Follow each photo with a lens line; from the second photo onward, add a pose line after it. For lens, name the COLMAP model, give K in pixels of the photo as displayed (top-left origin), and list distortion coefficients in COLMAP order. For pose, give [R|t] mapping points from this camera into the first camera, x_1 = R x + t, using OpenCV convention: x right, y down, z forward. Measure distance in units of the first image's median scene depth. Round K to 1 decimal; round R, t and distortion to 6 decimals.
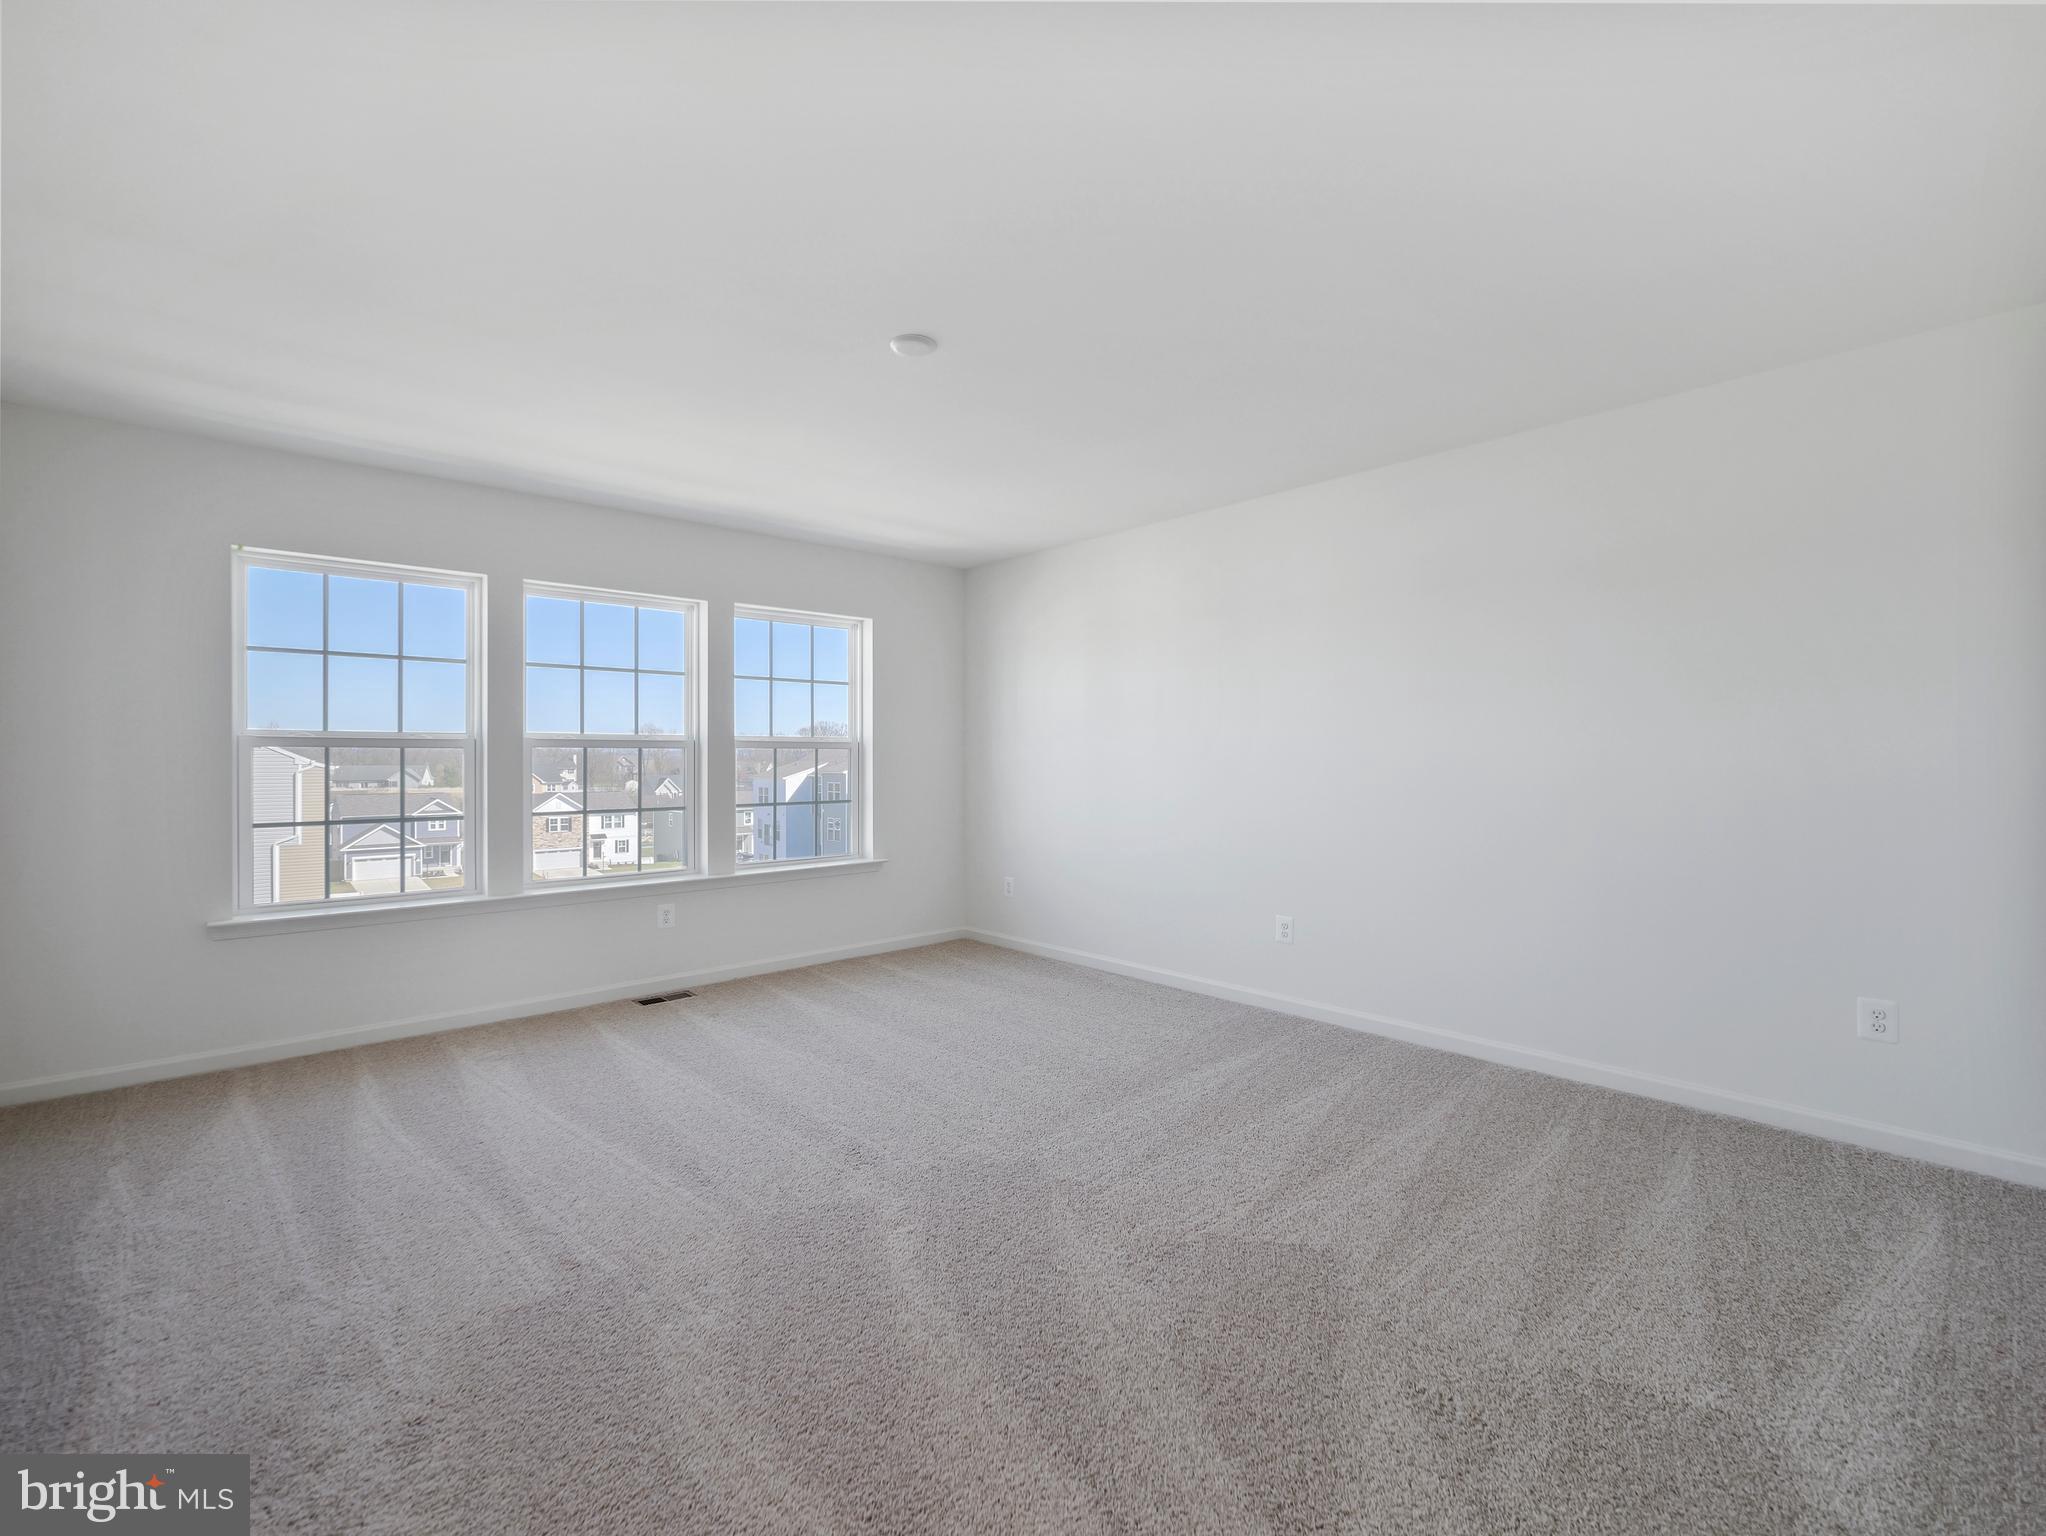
lens RADIAL K [[783.7, 0, 1023.0], [0, 783.7, 768.0], [0, 0, 1]] dist [-0.000203, -0.000010]
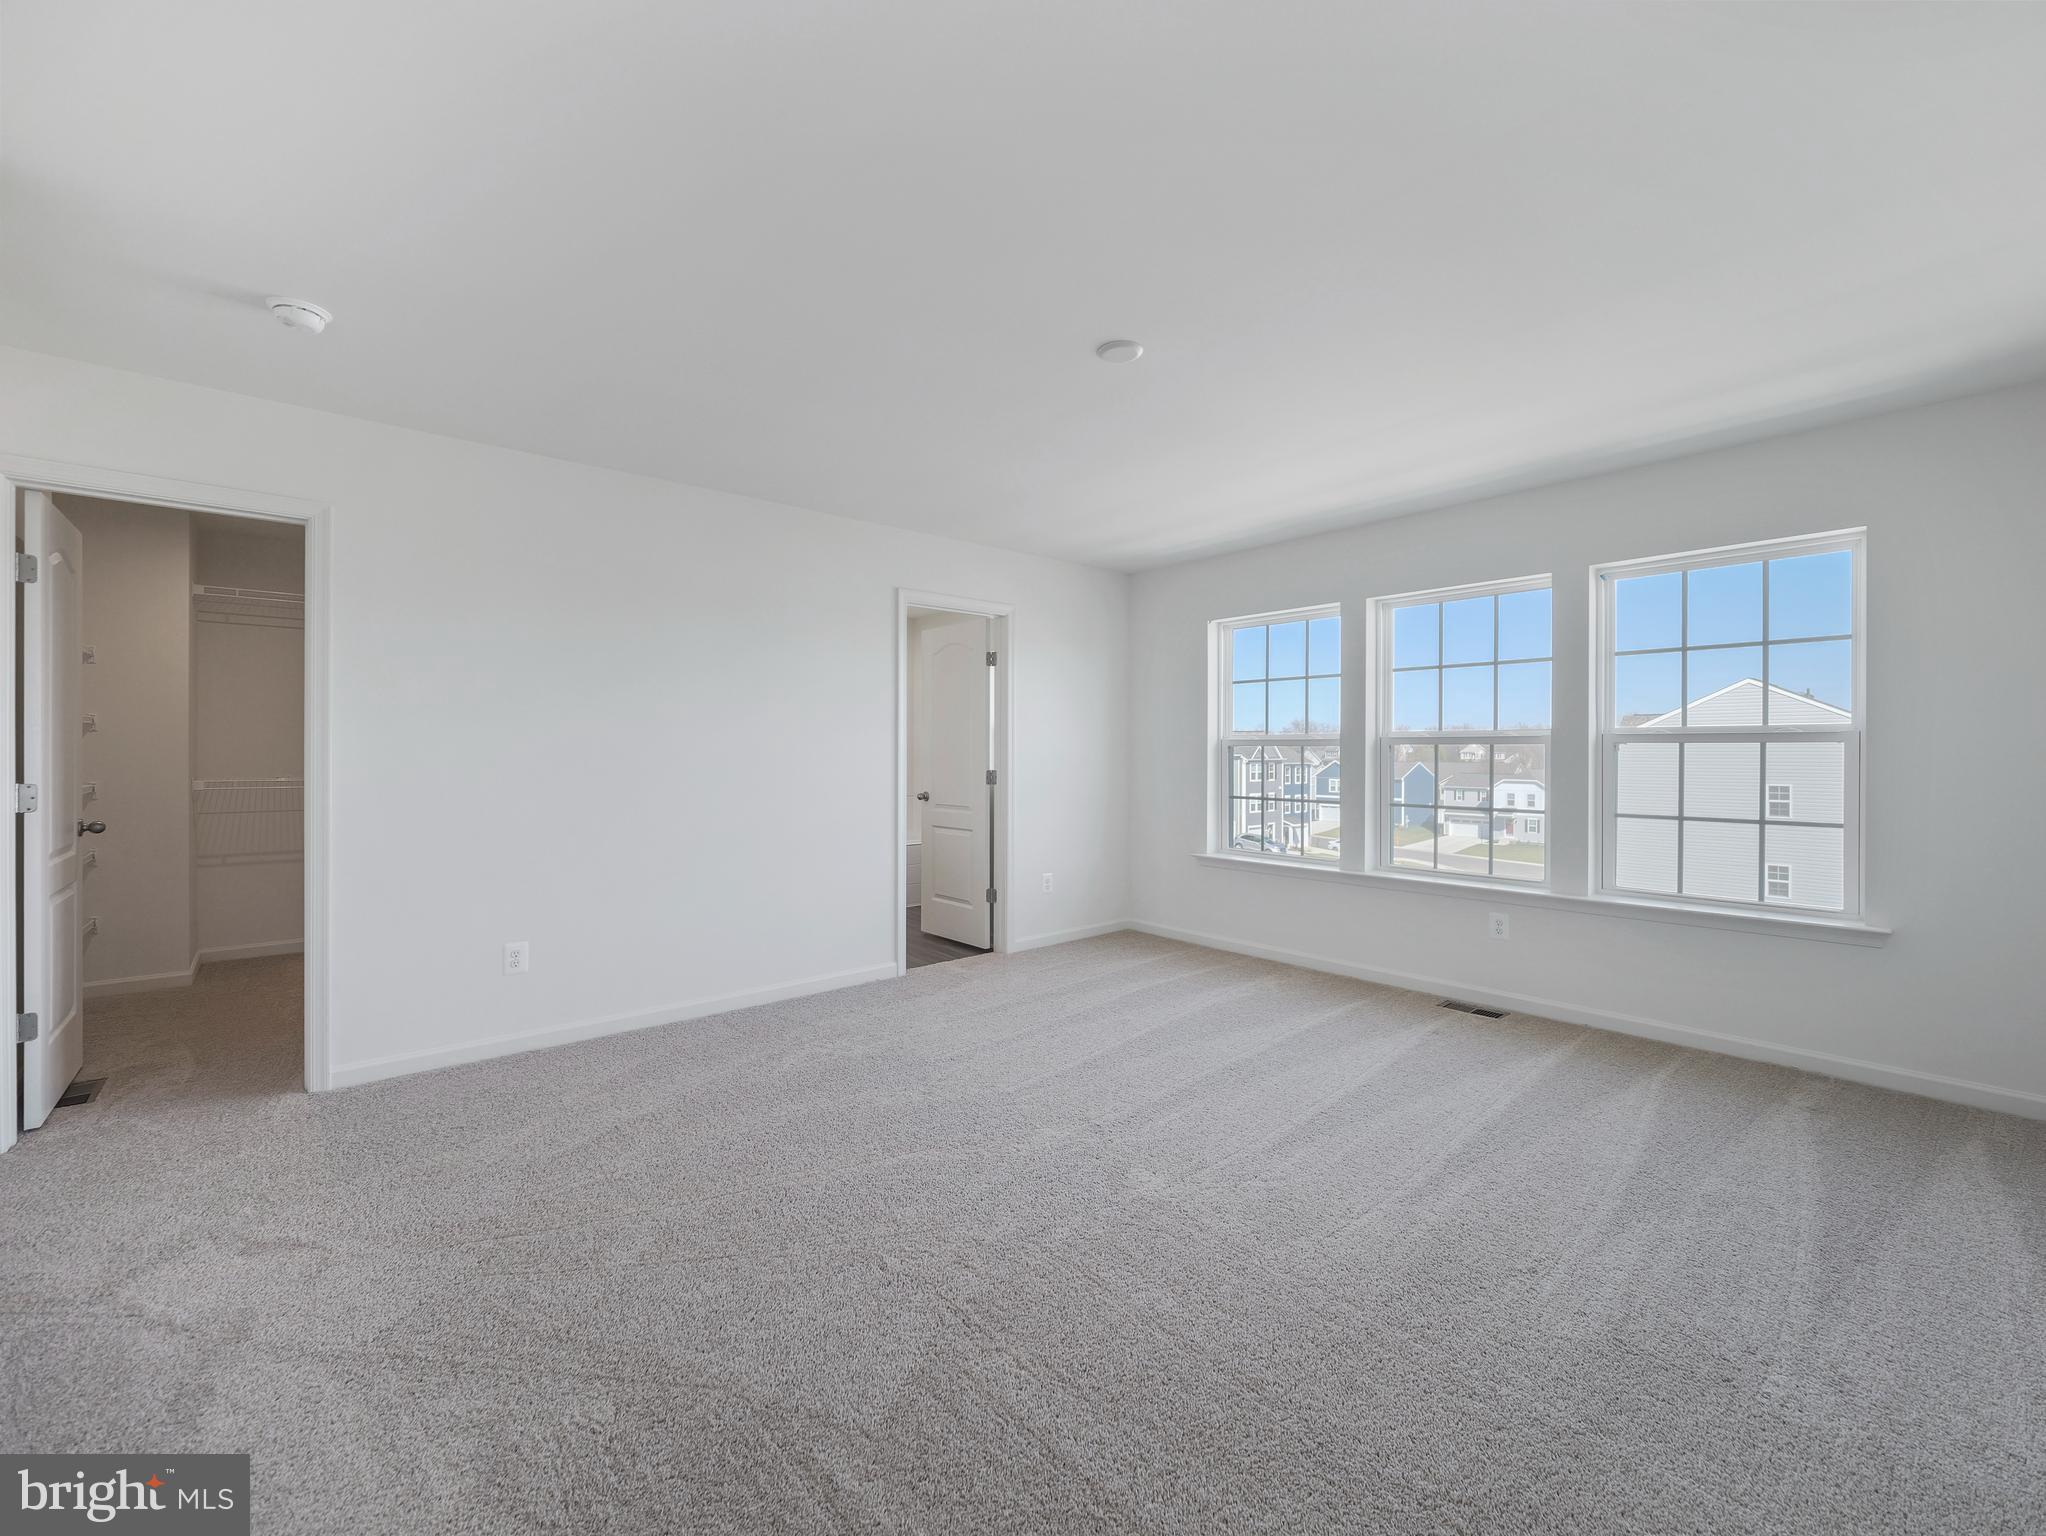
lens RADIAL K [[825.6, 0, 1023.0], [0, 825.6, 768.0], [0, 0, 1]] dist [0.001202, 0.000141]
pose [[0.021246, 0.021112, -0.999551, 0.502781], [-0.016849, 0.999643, 0.020755, -0.008355], [0.999632, 0.016401, 0.021595, 0.415757]]
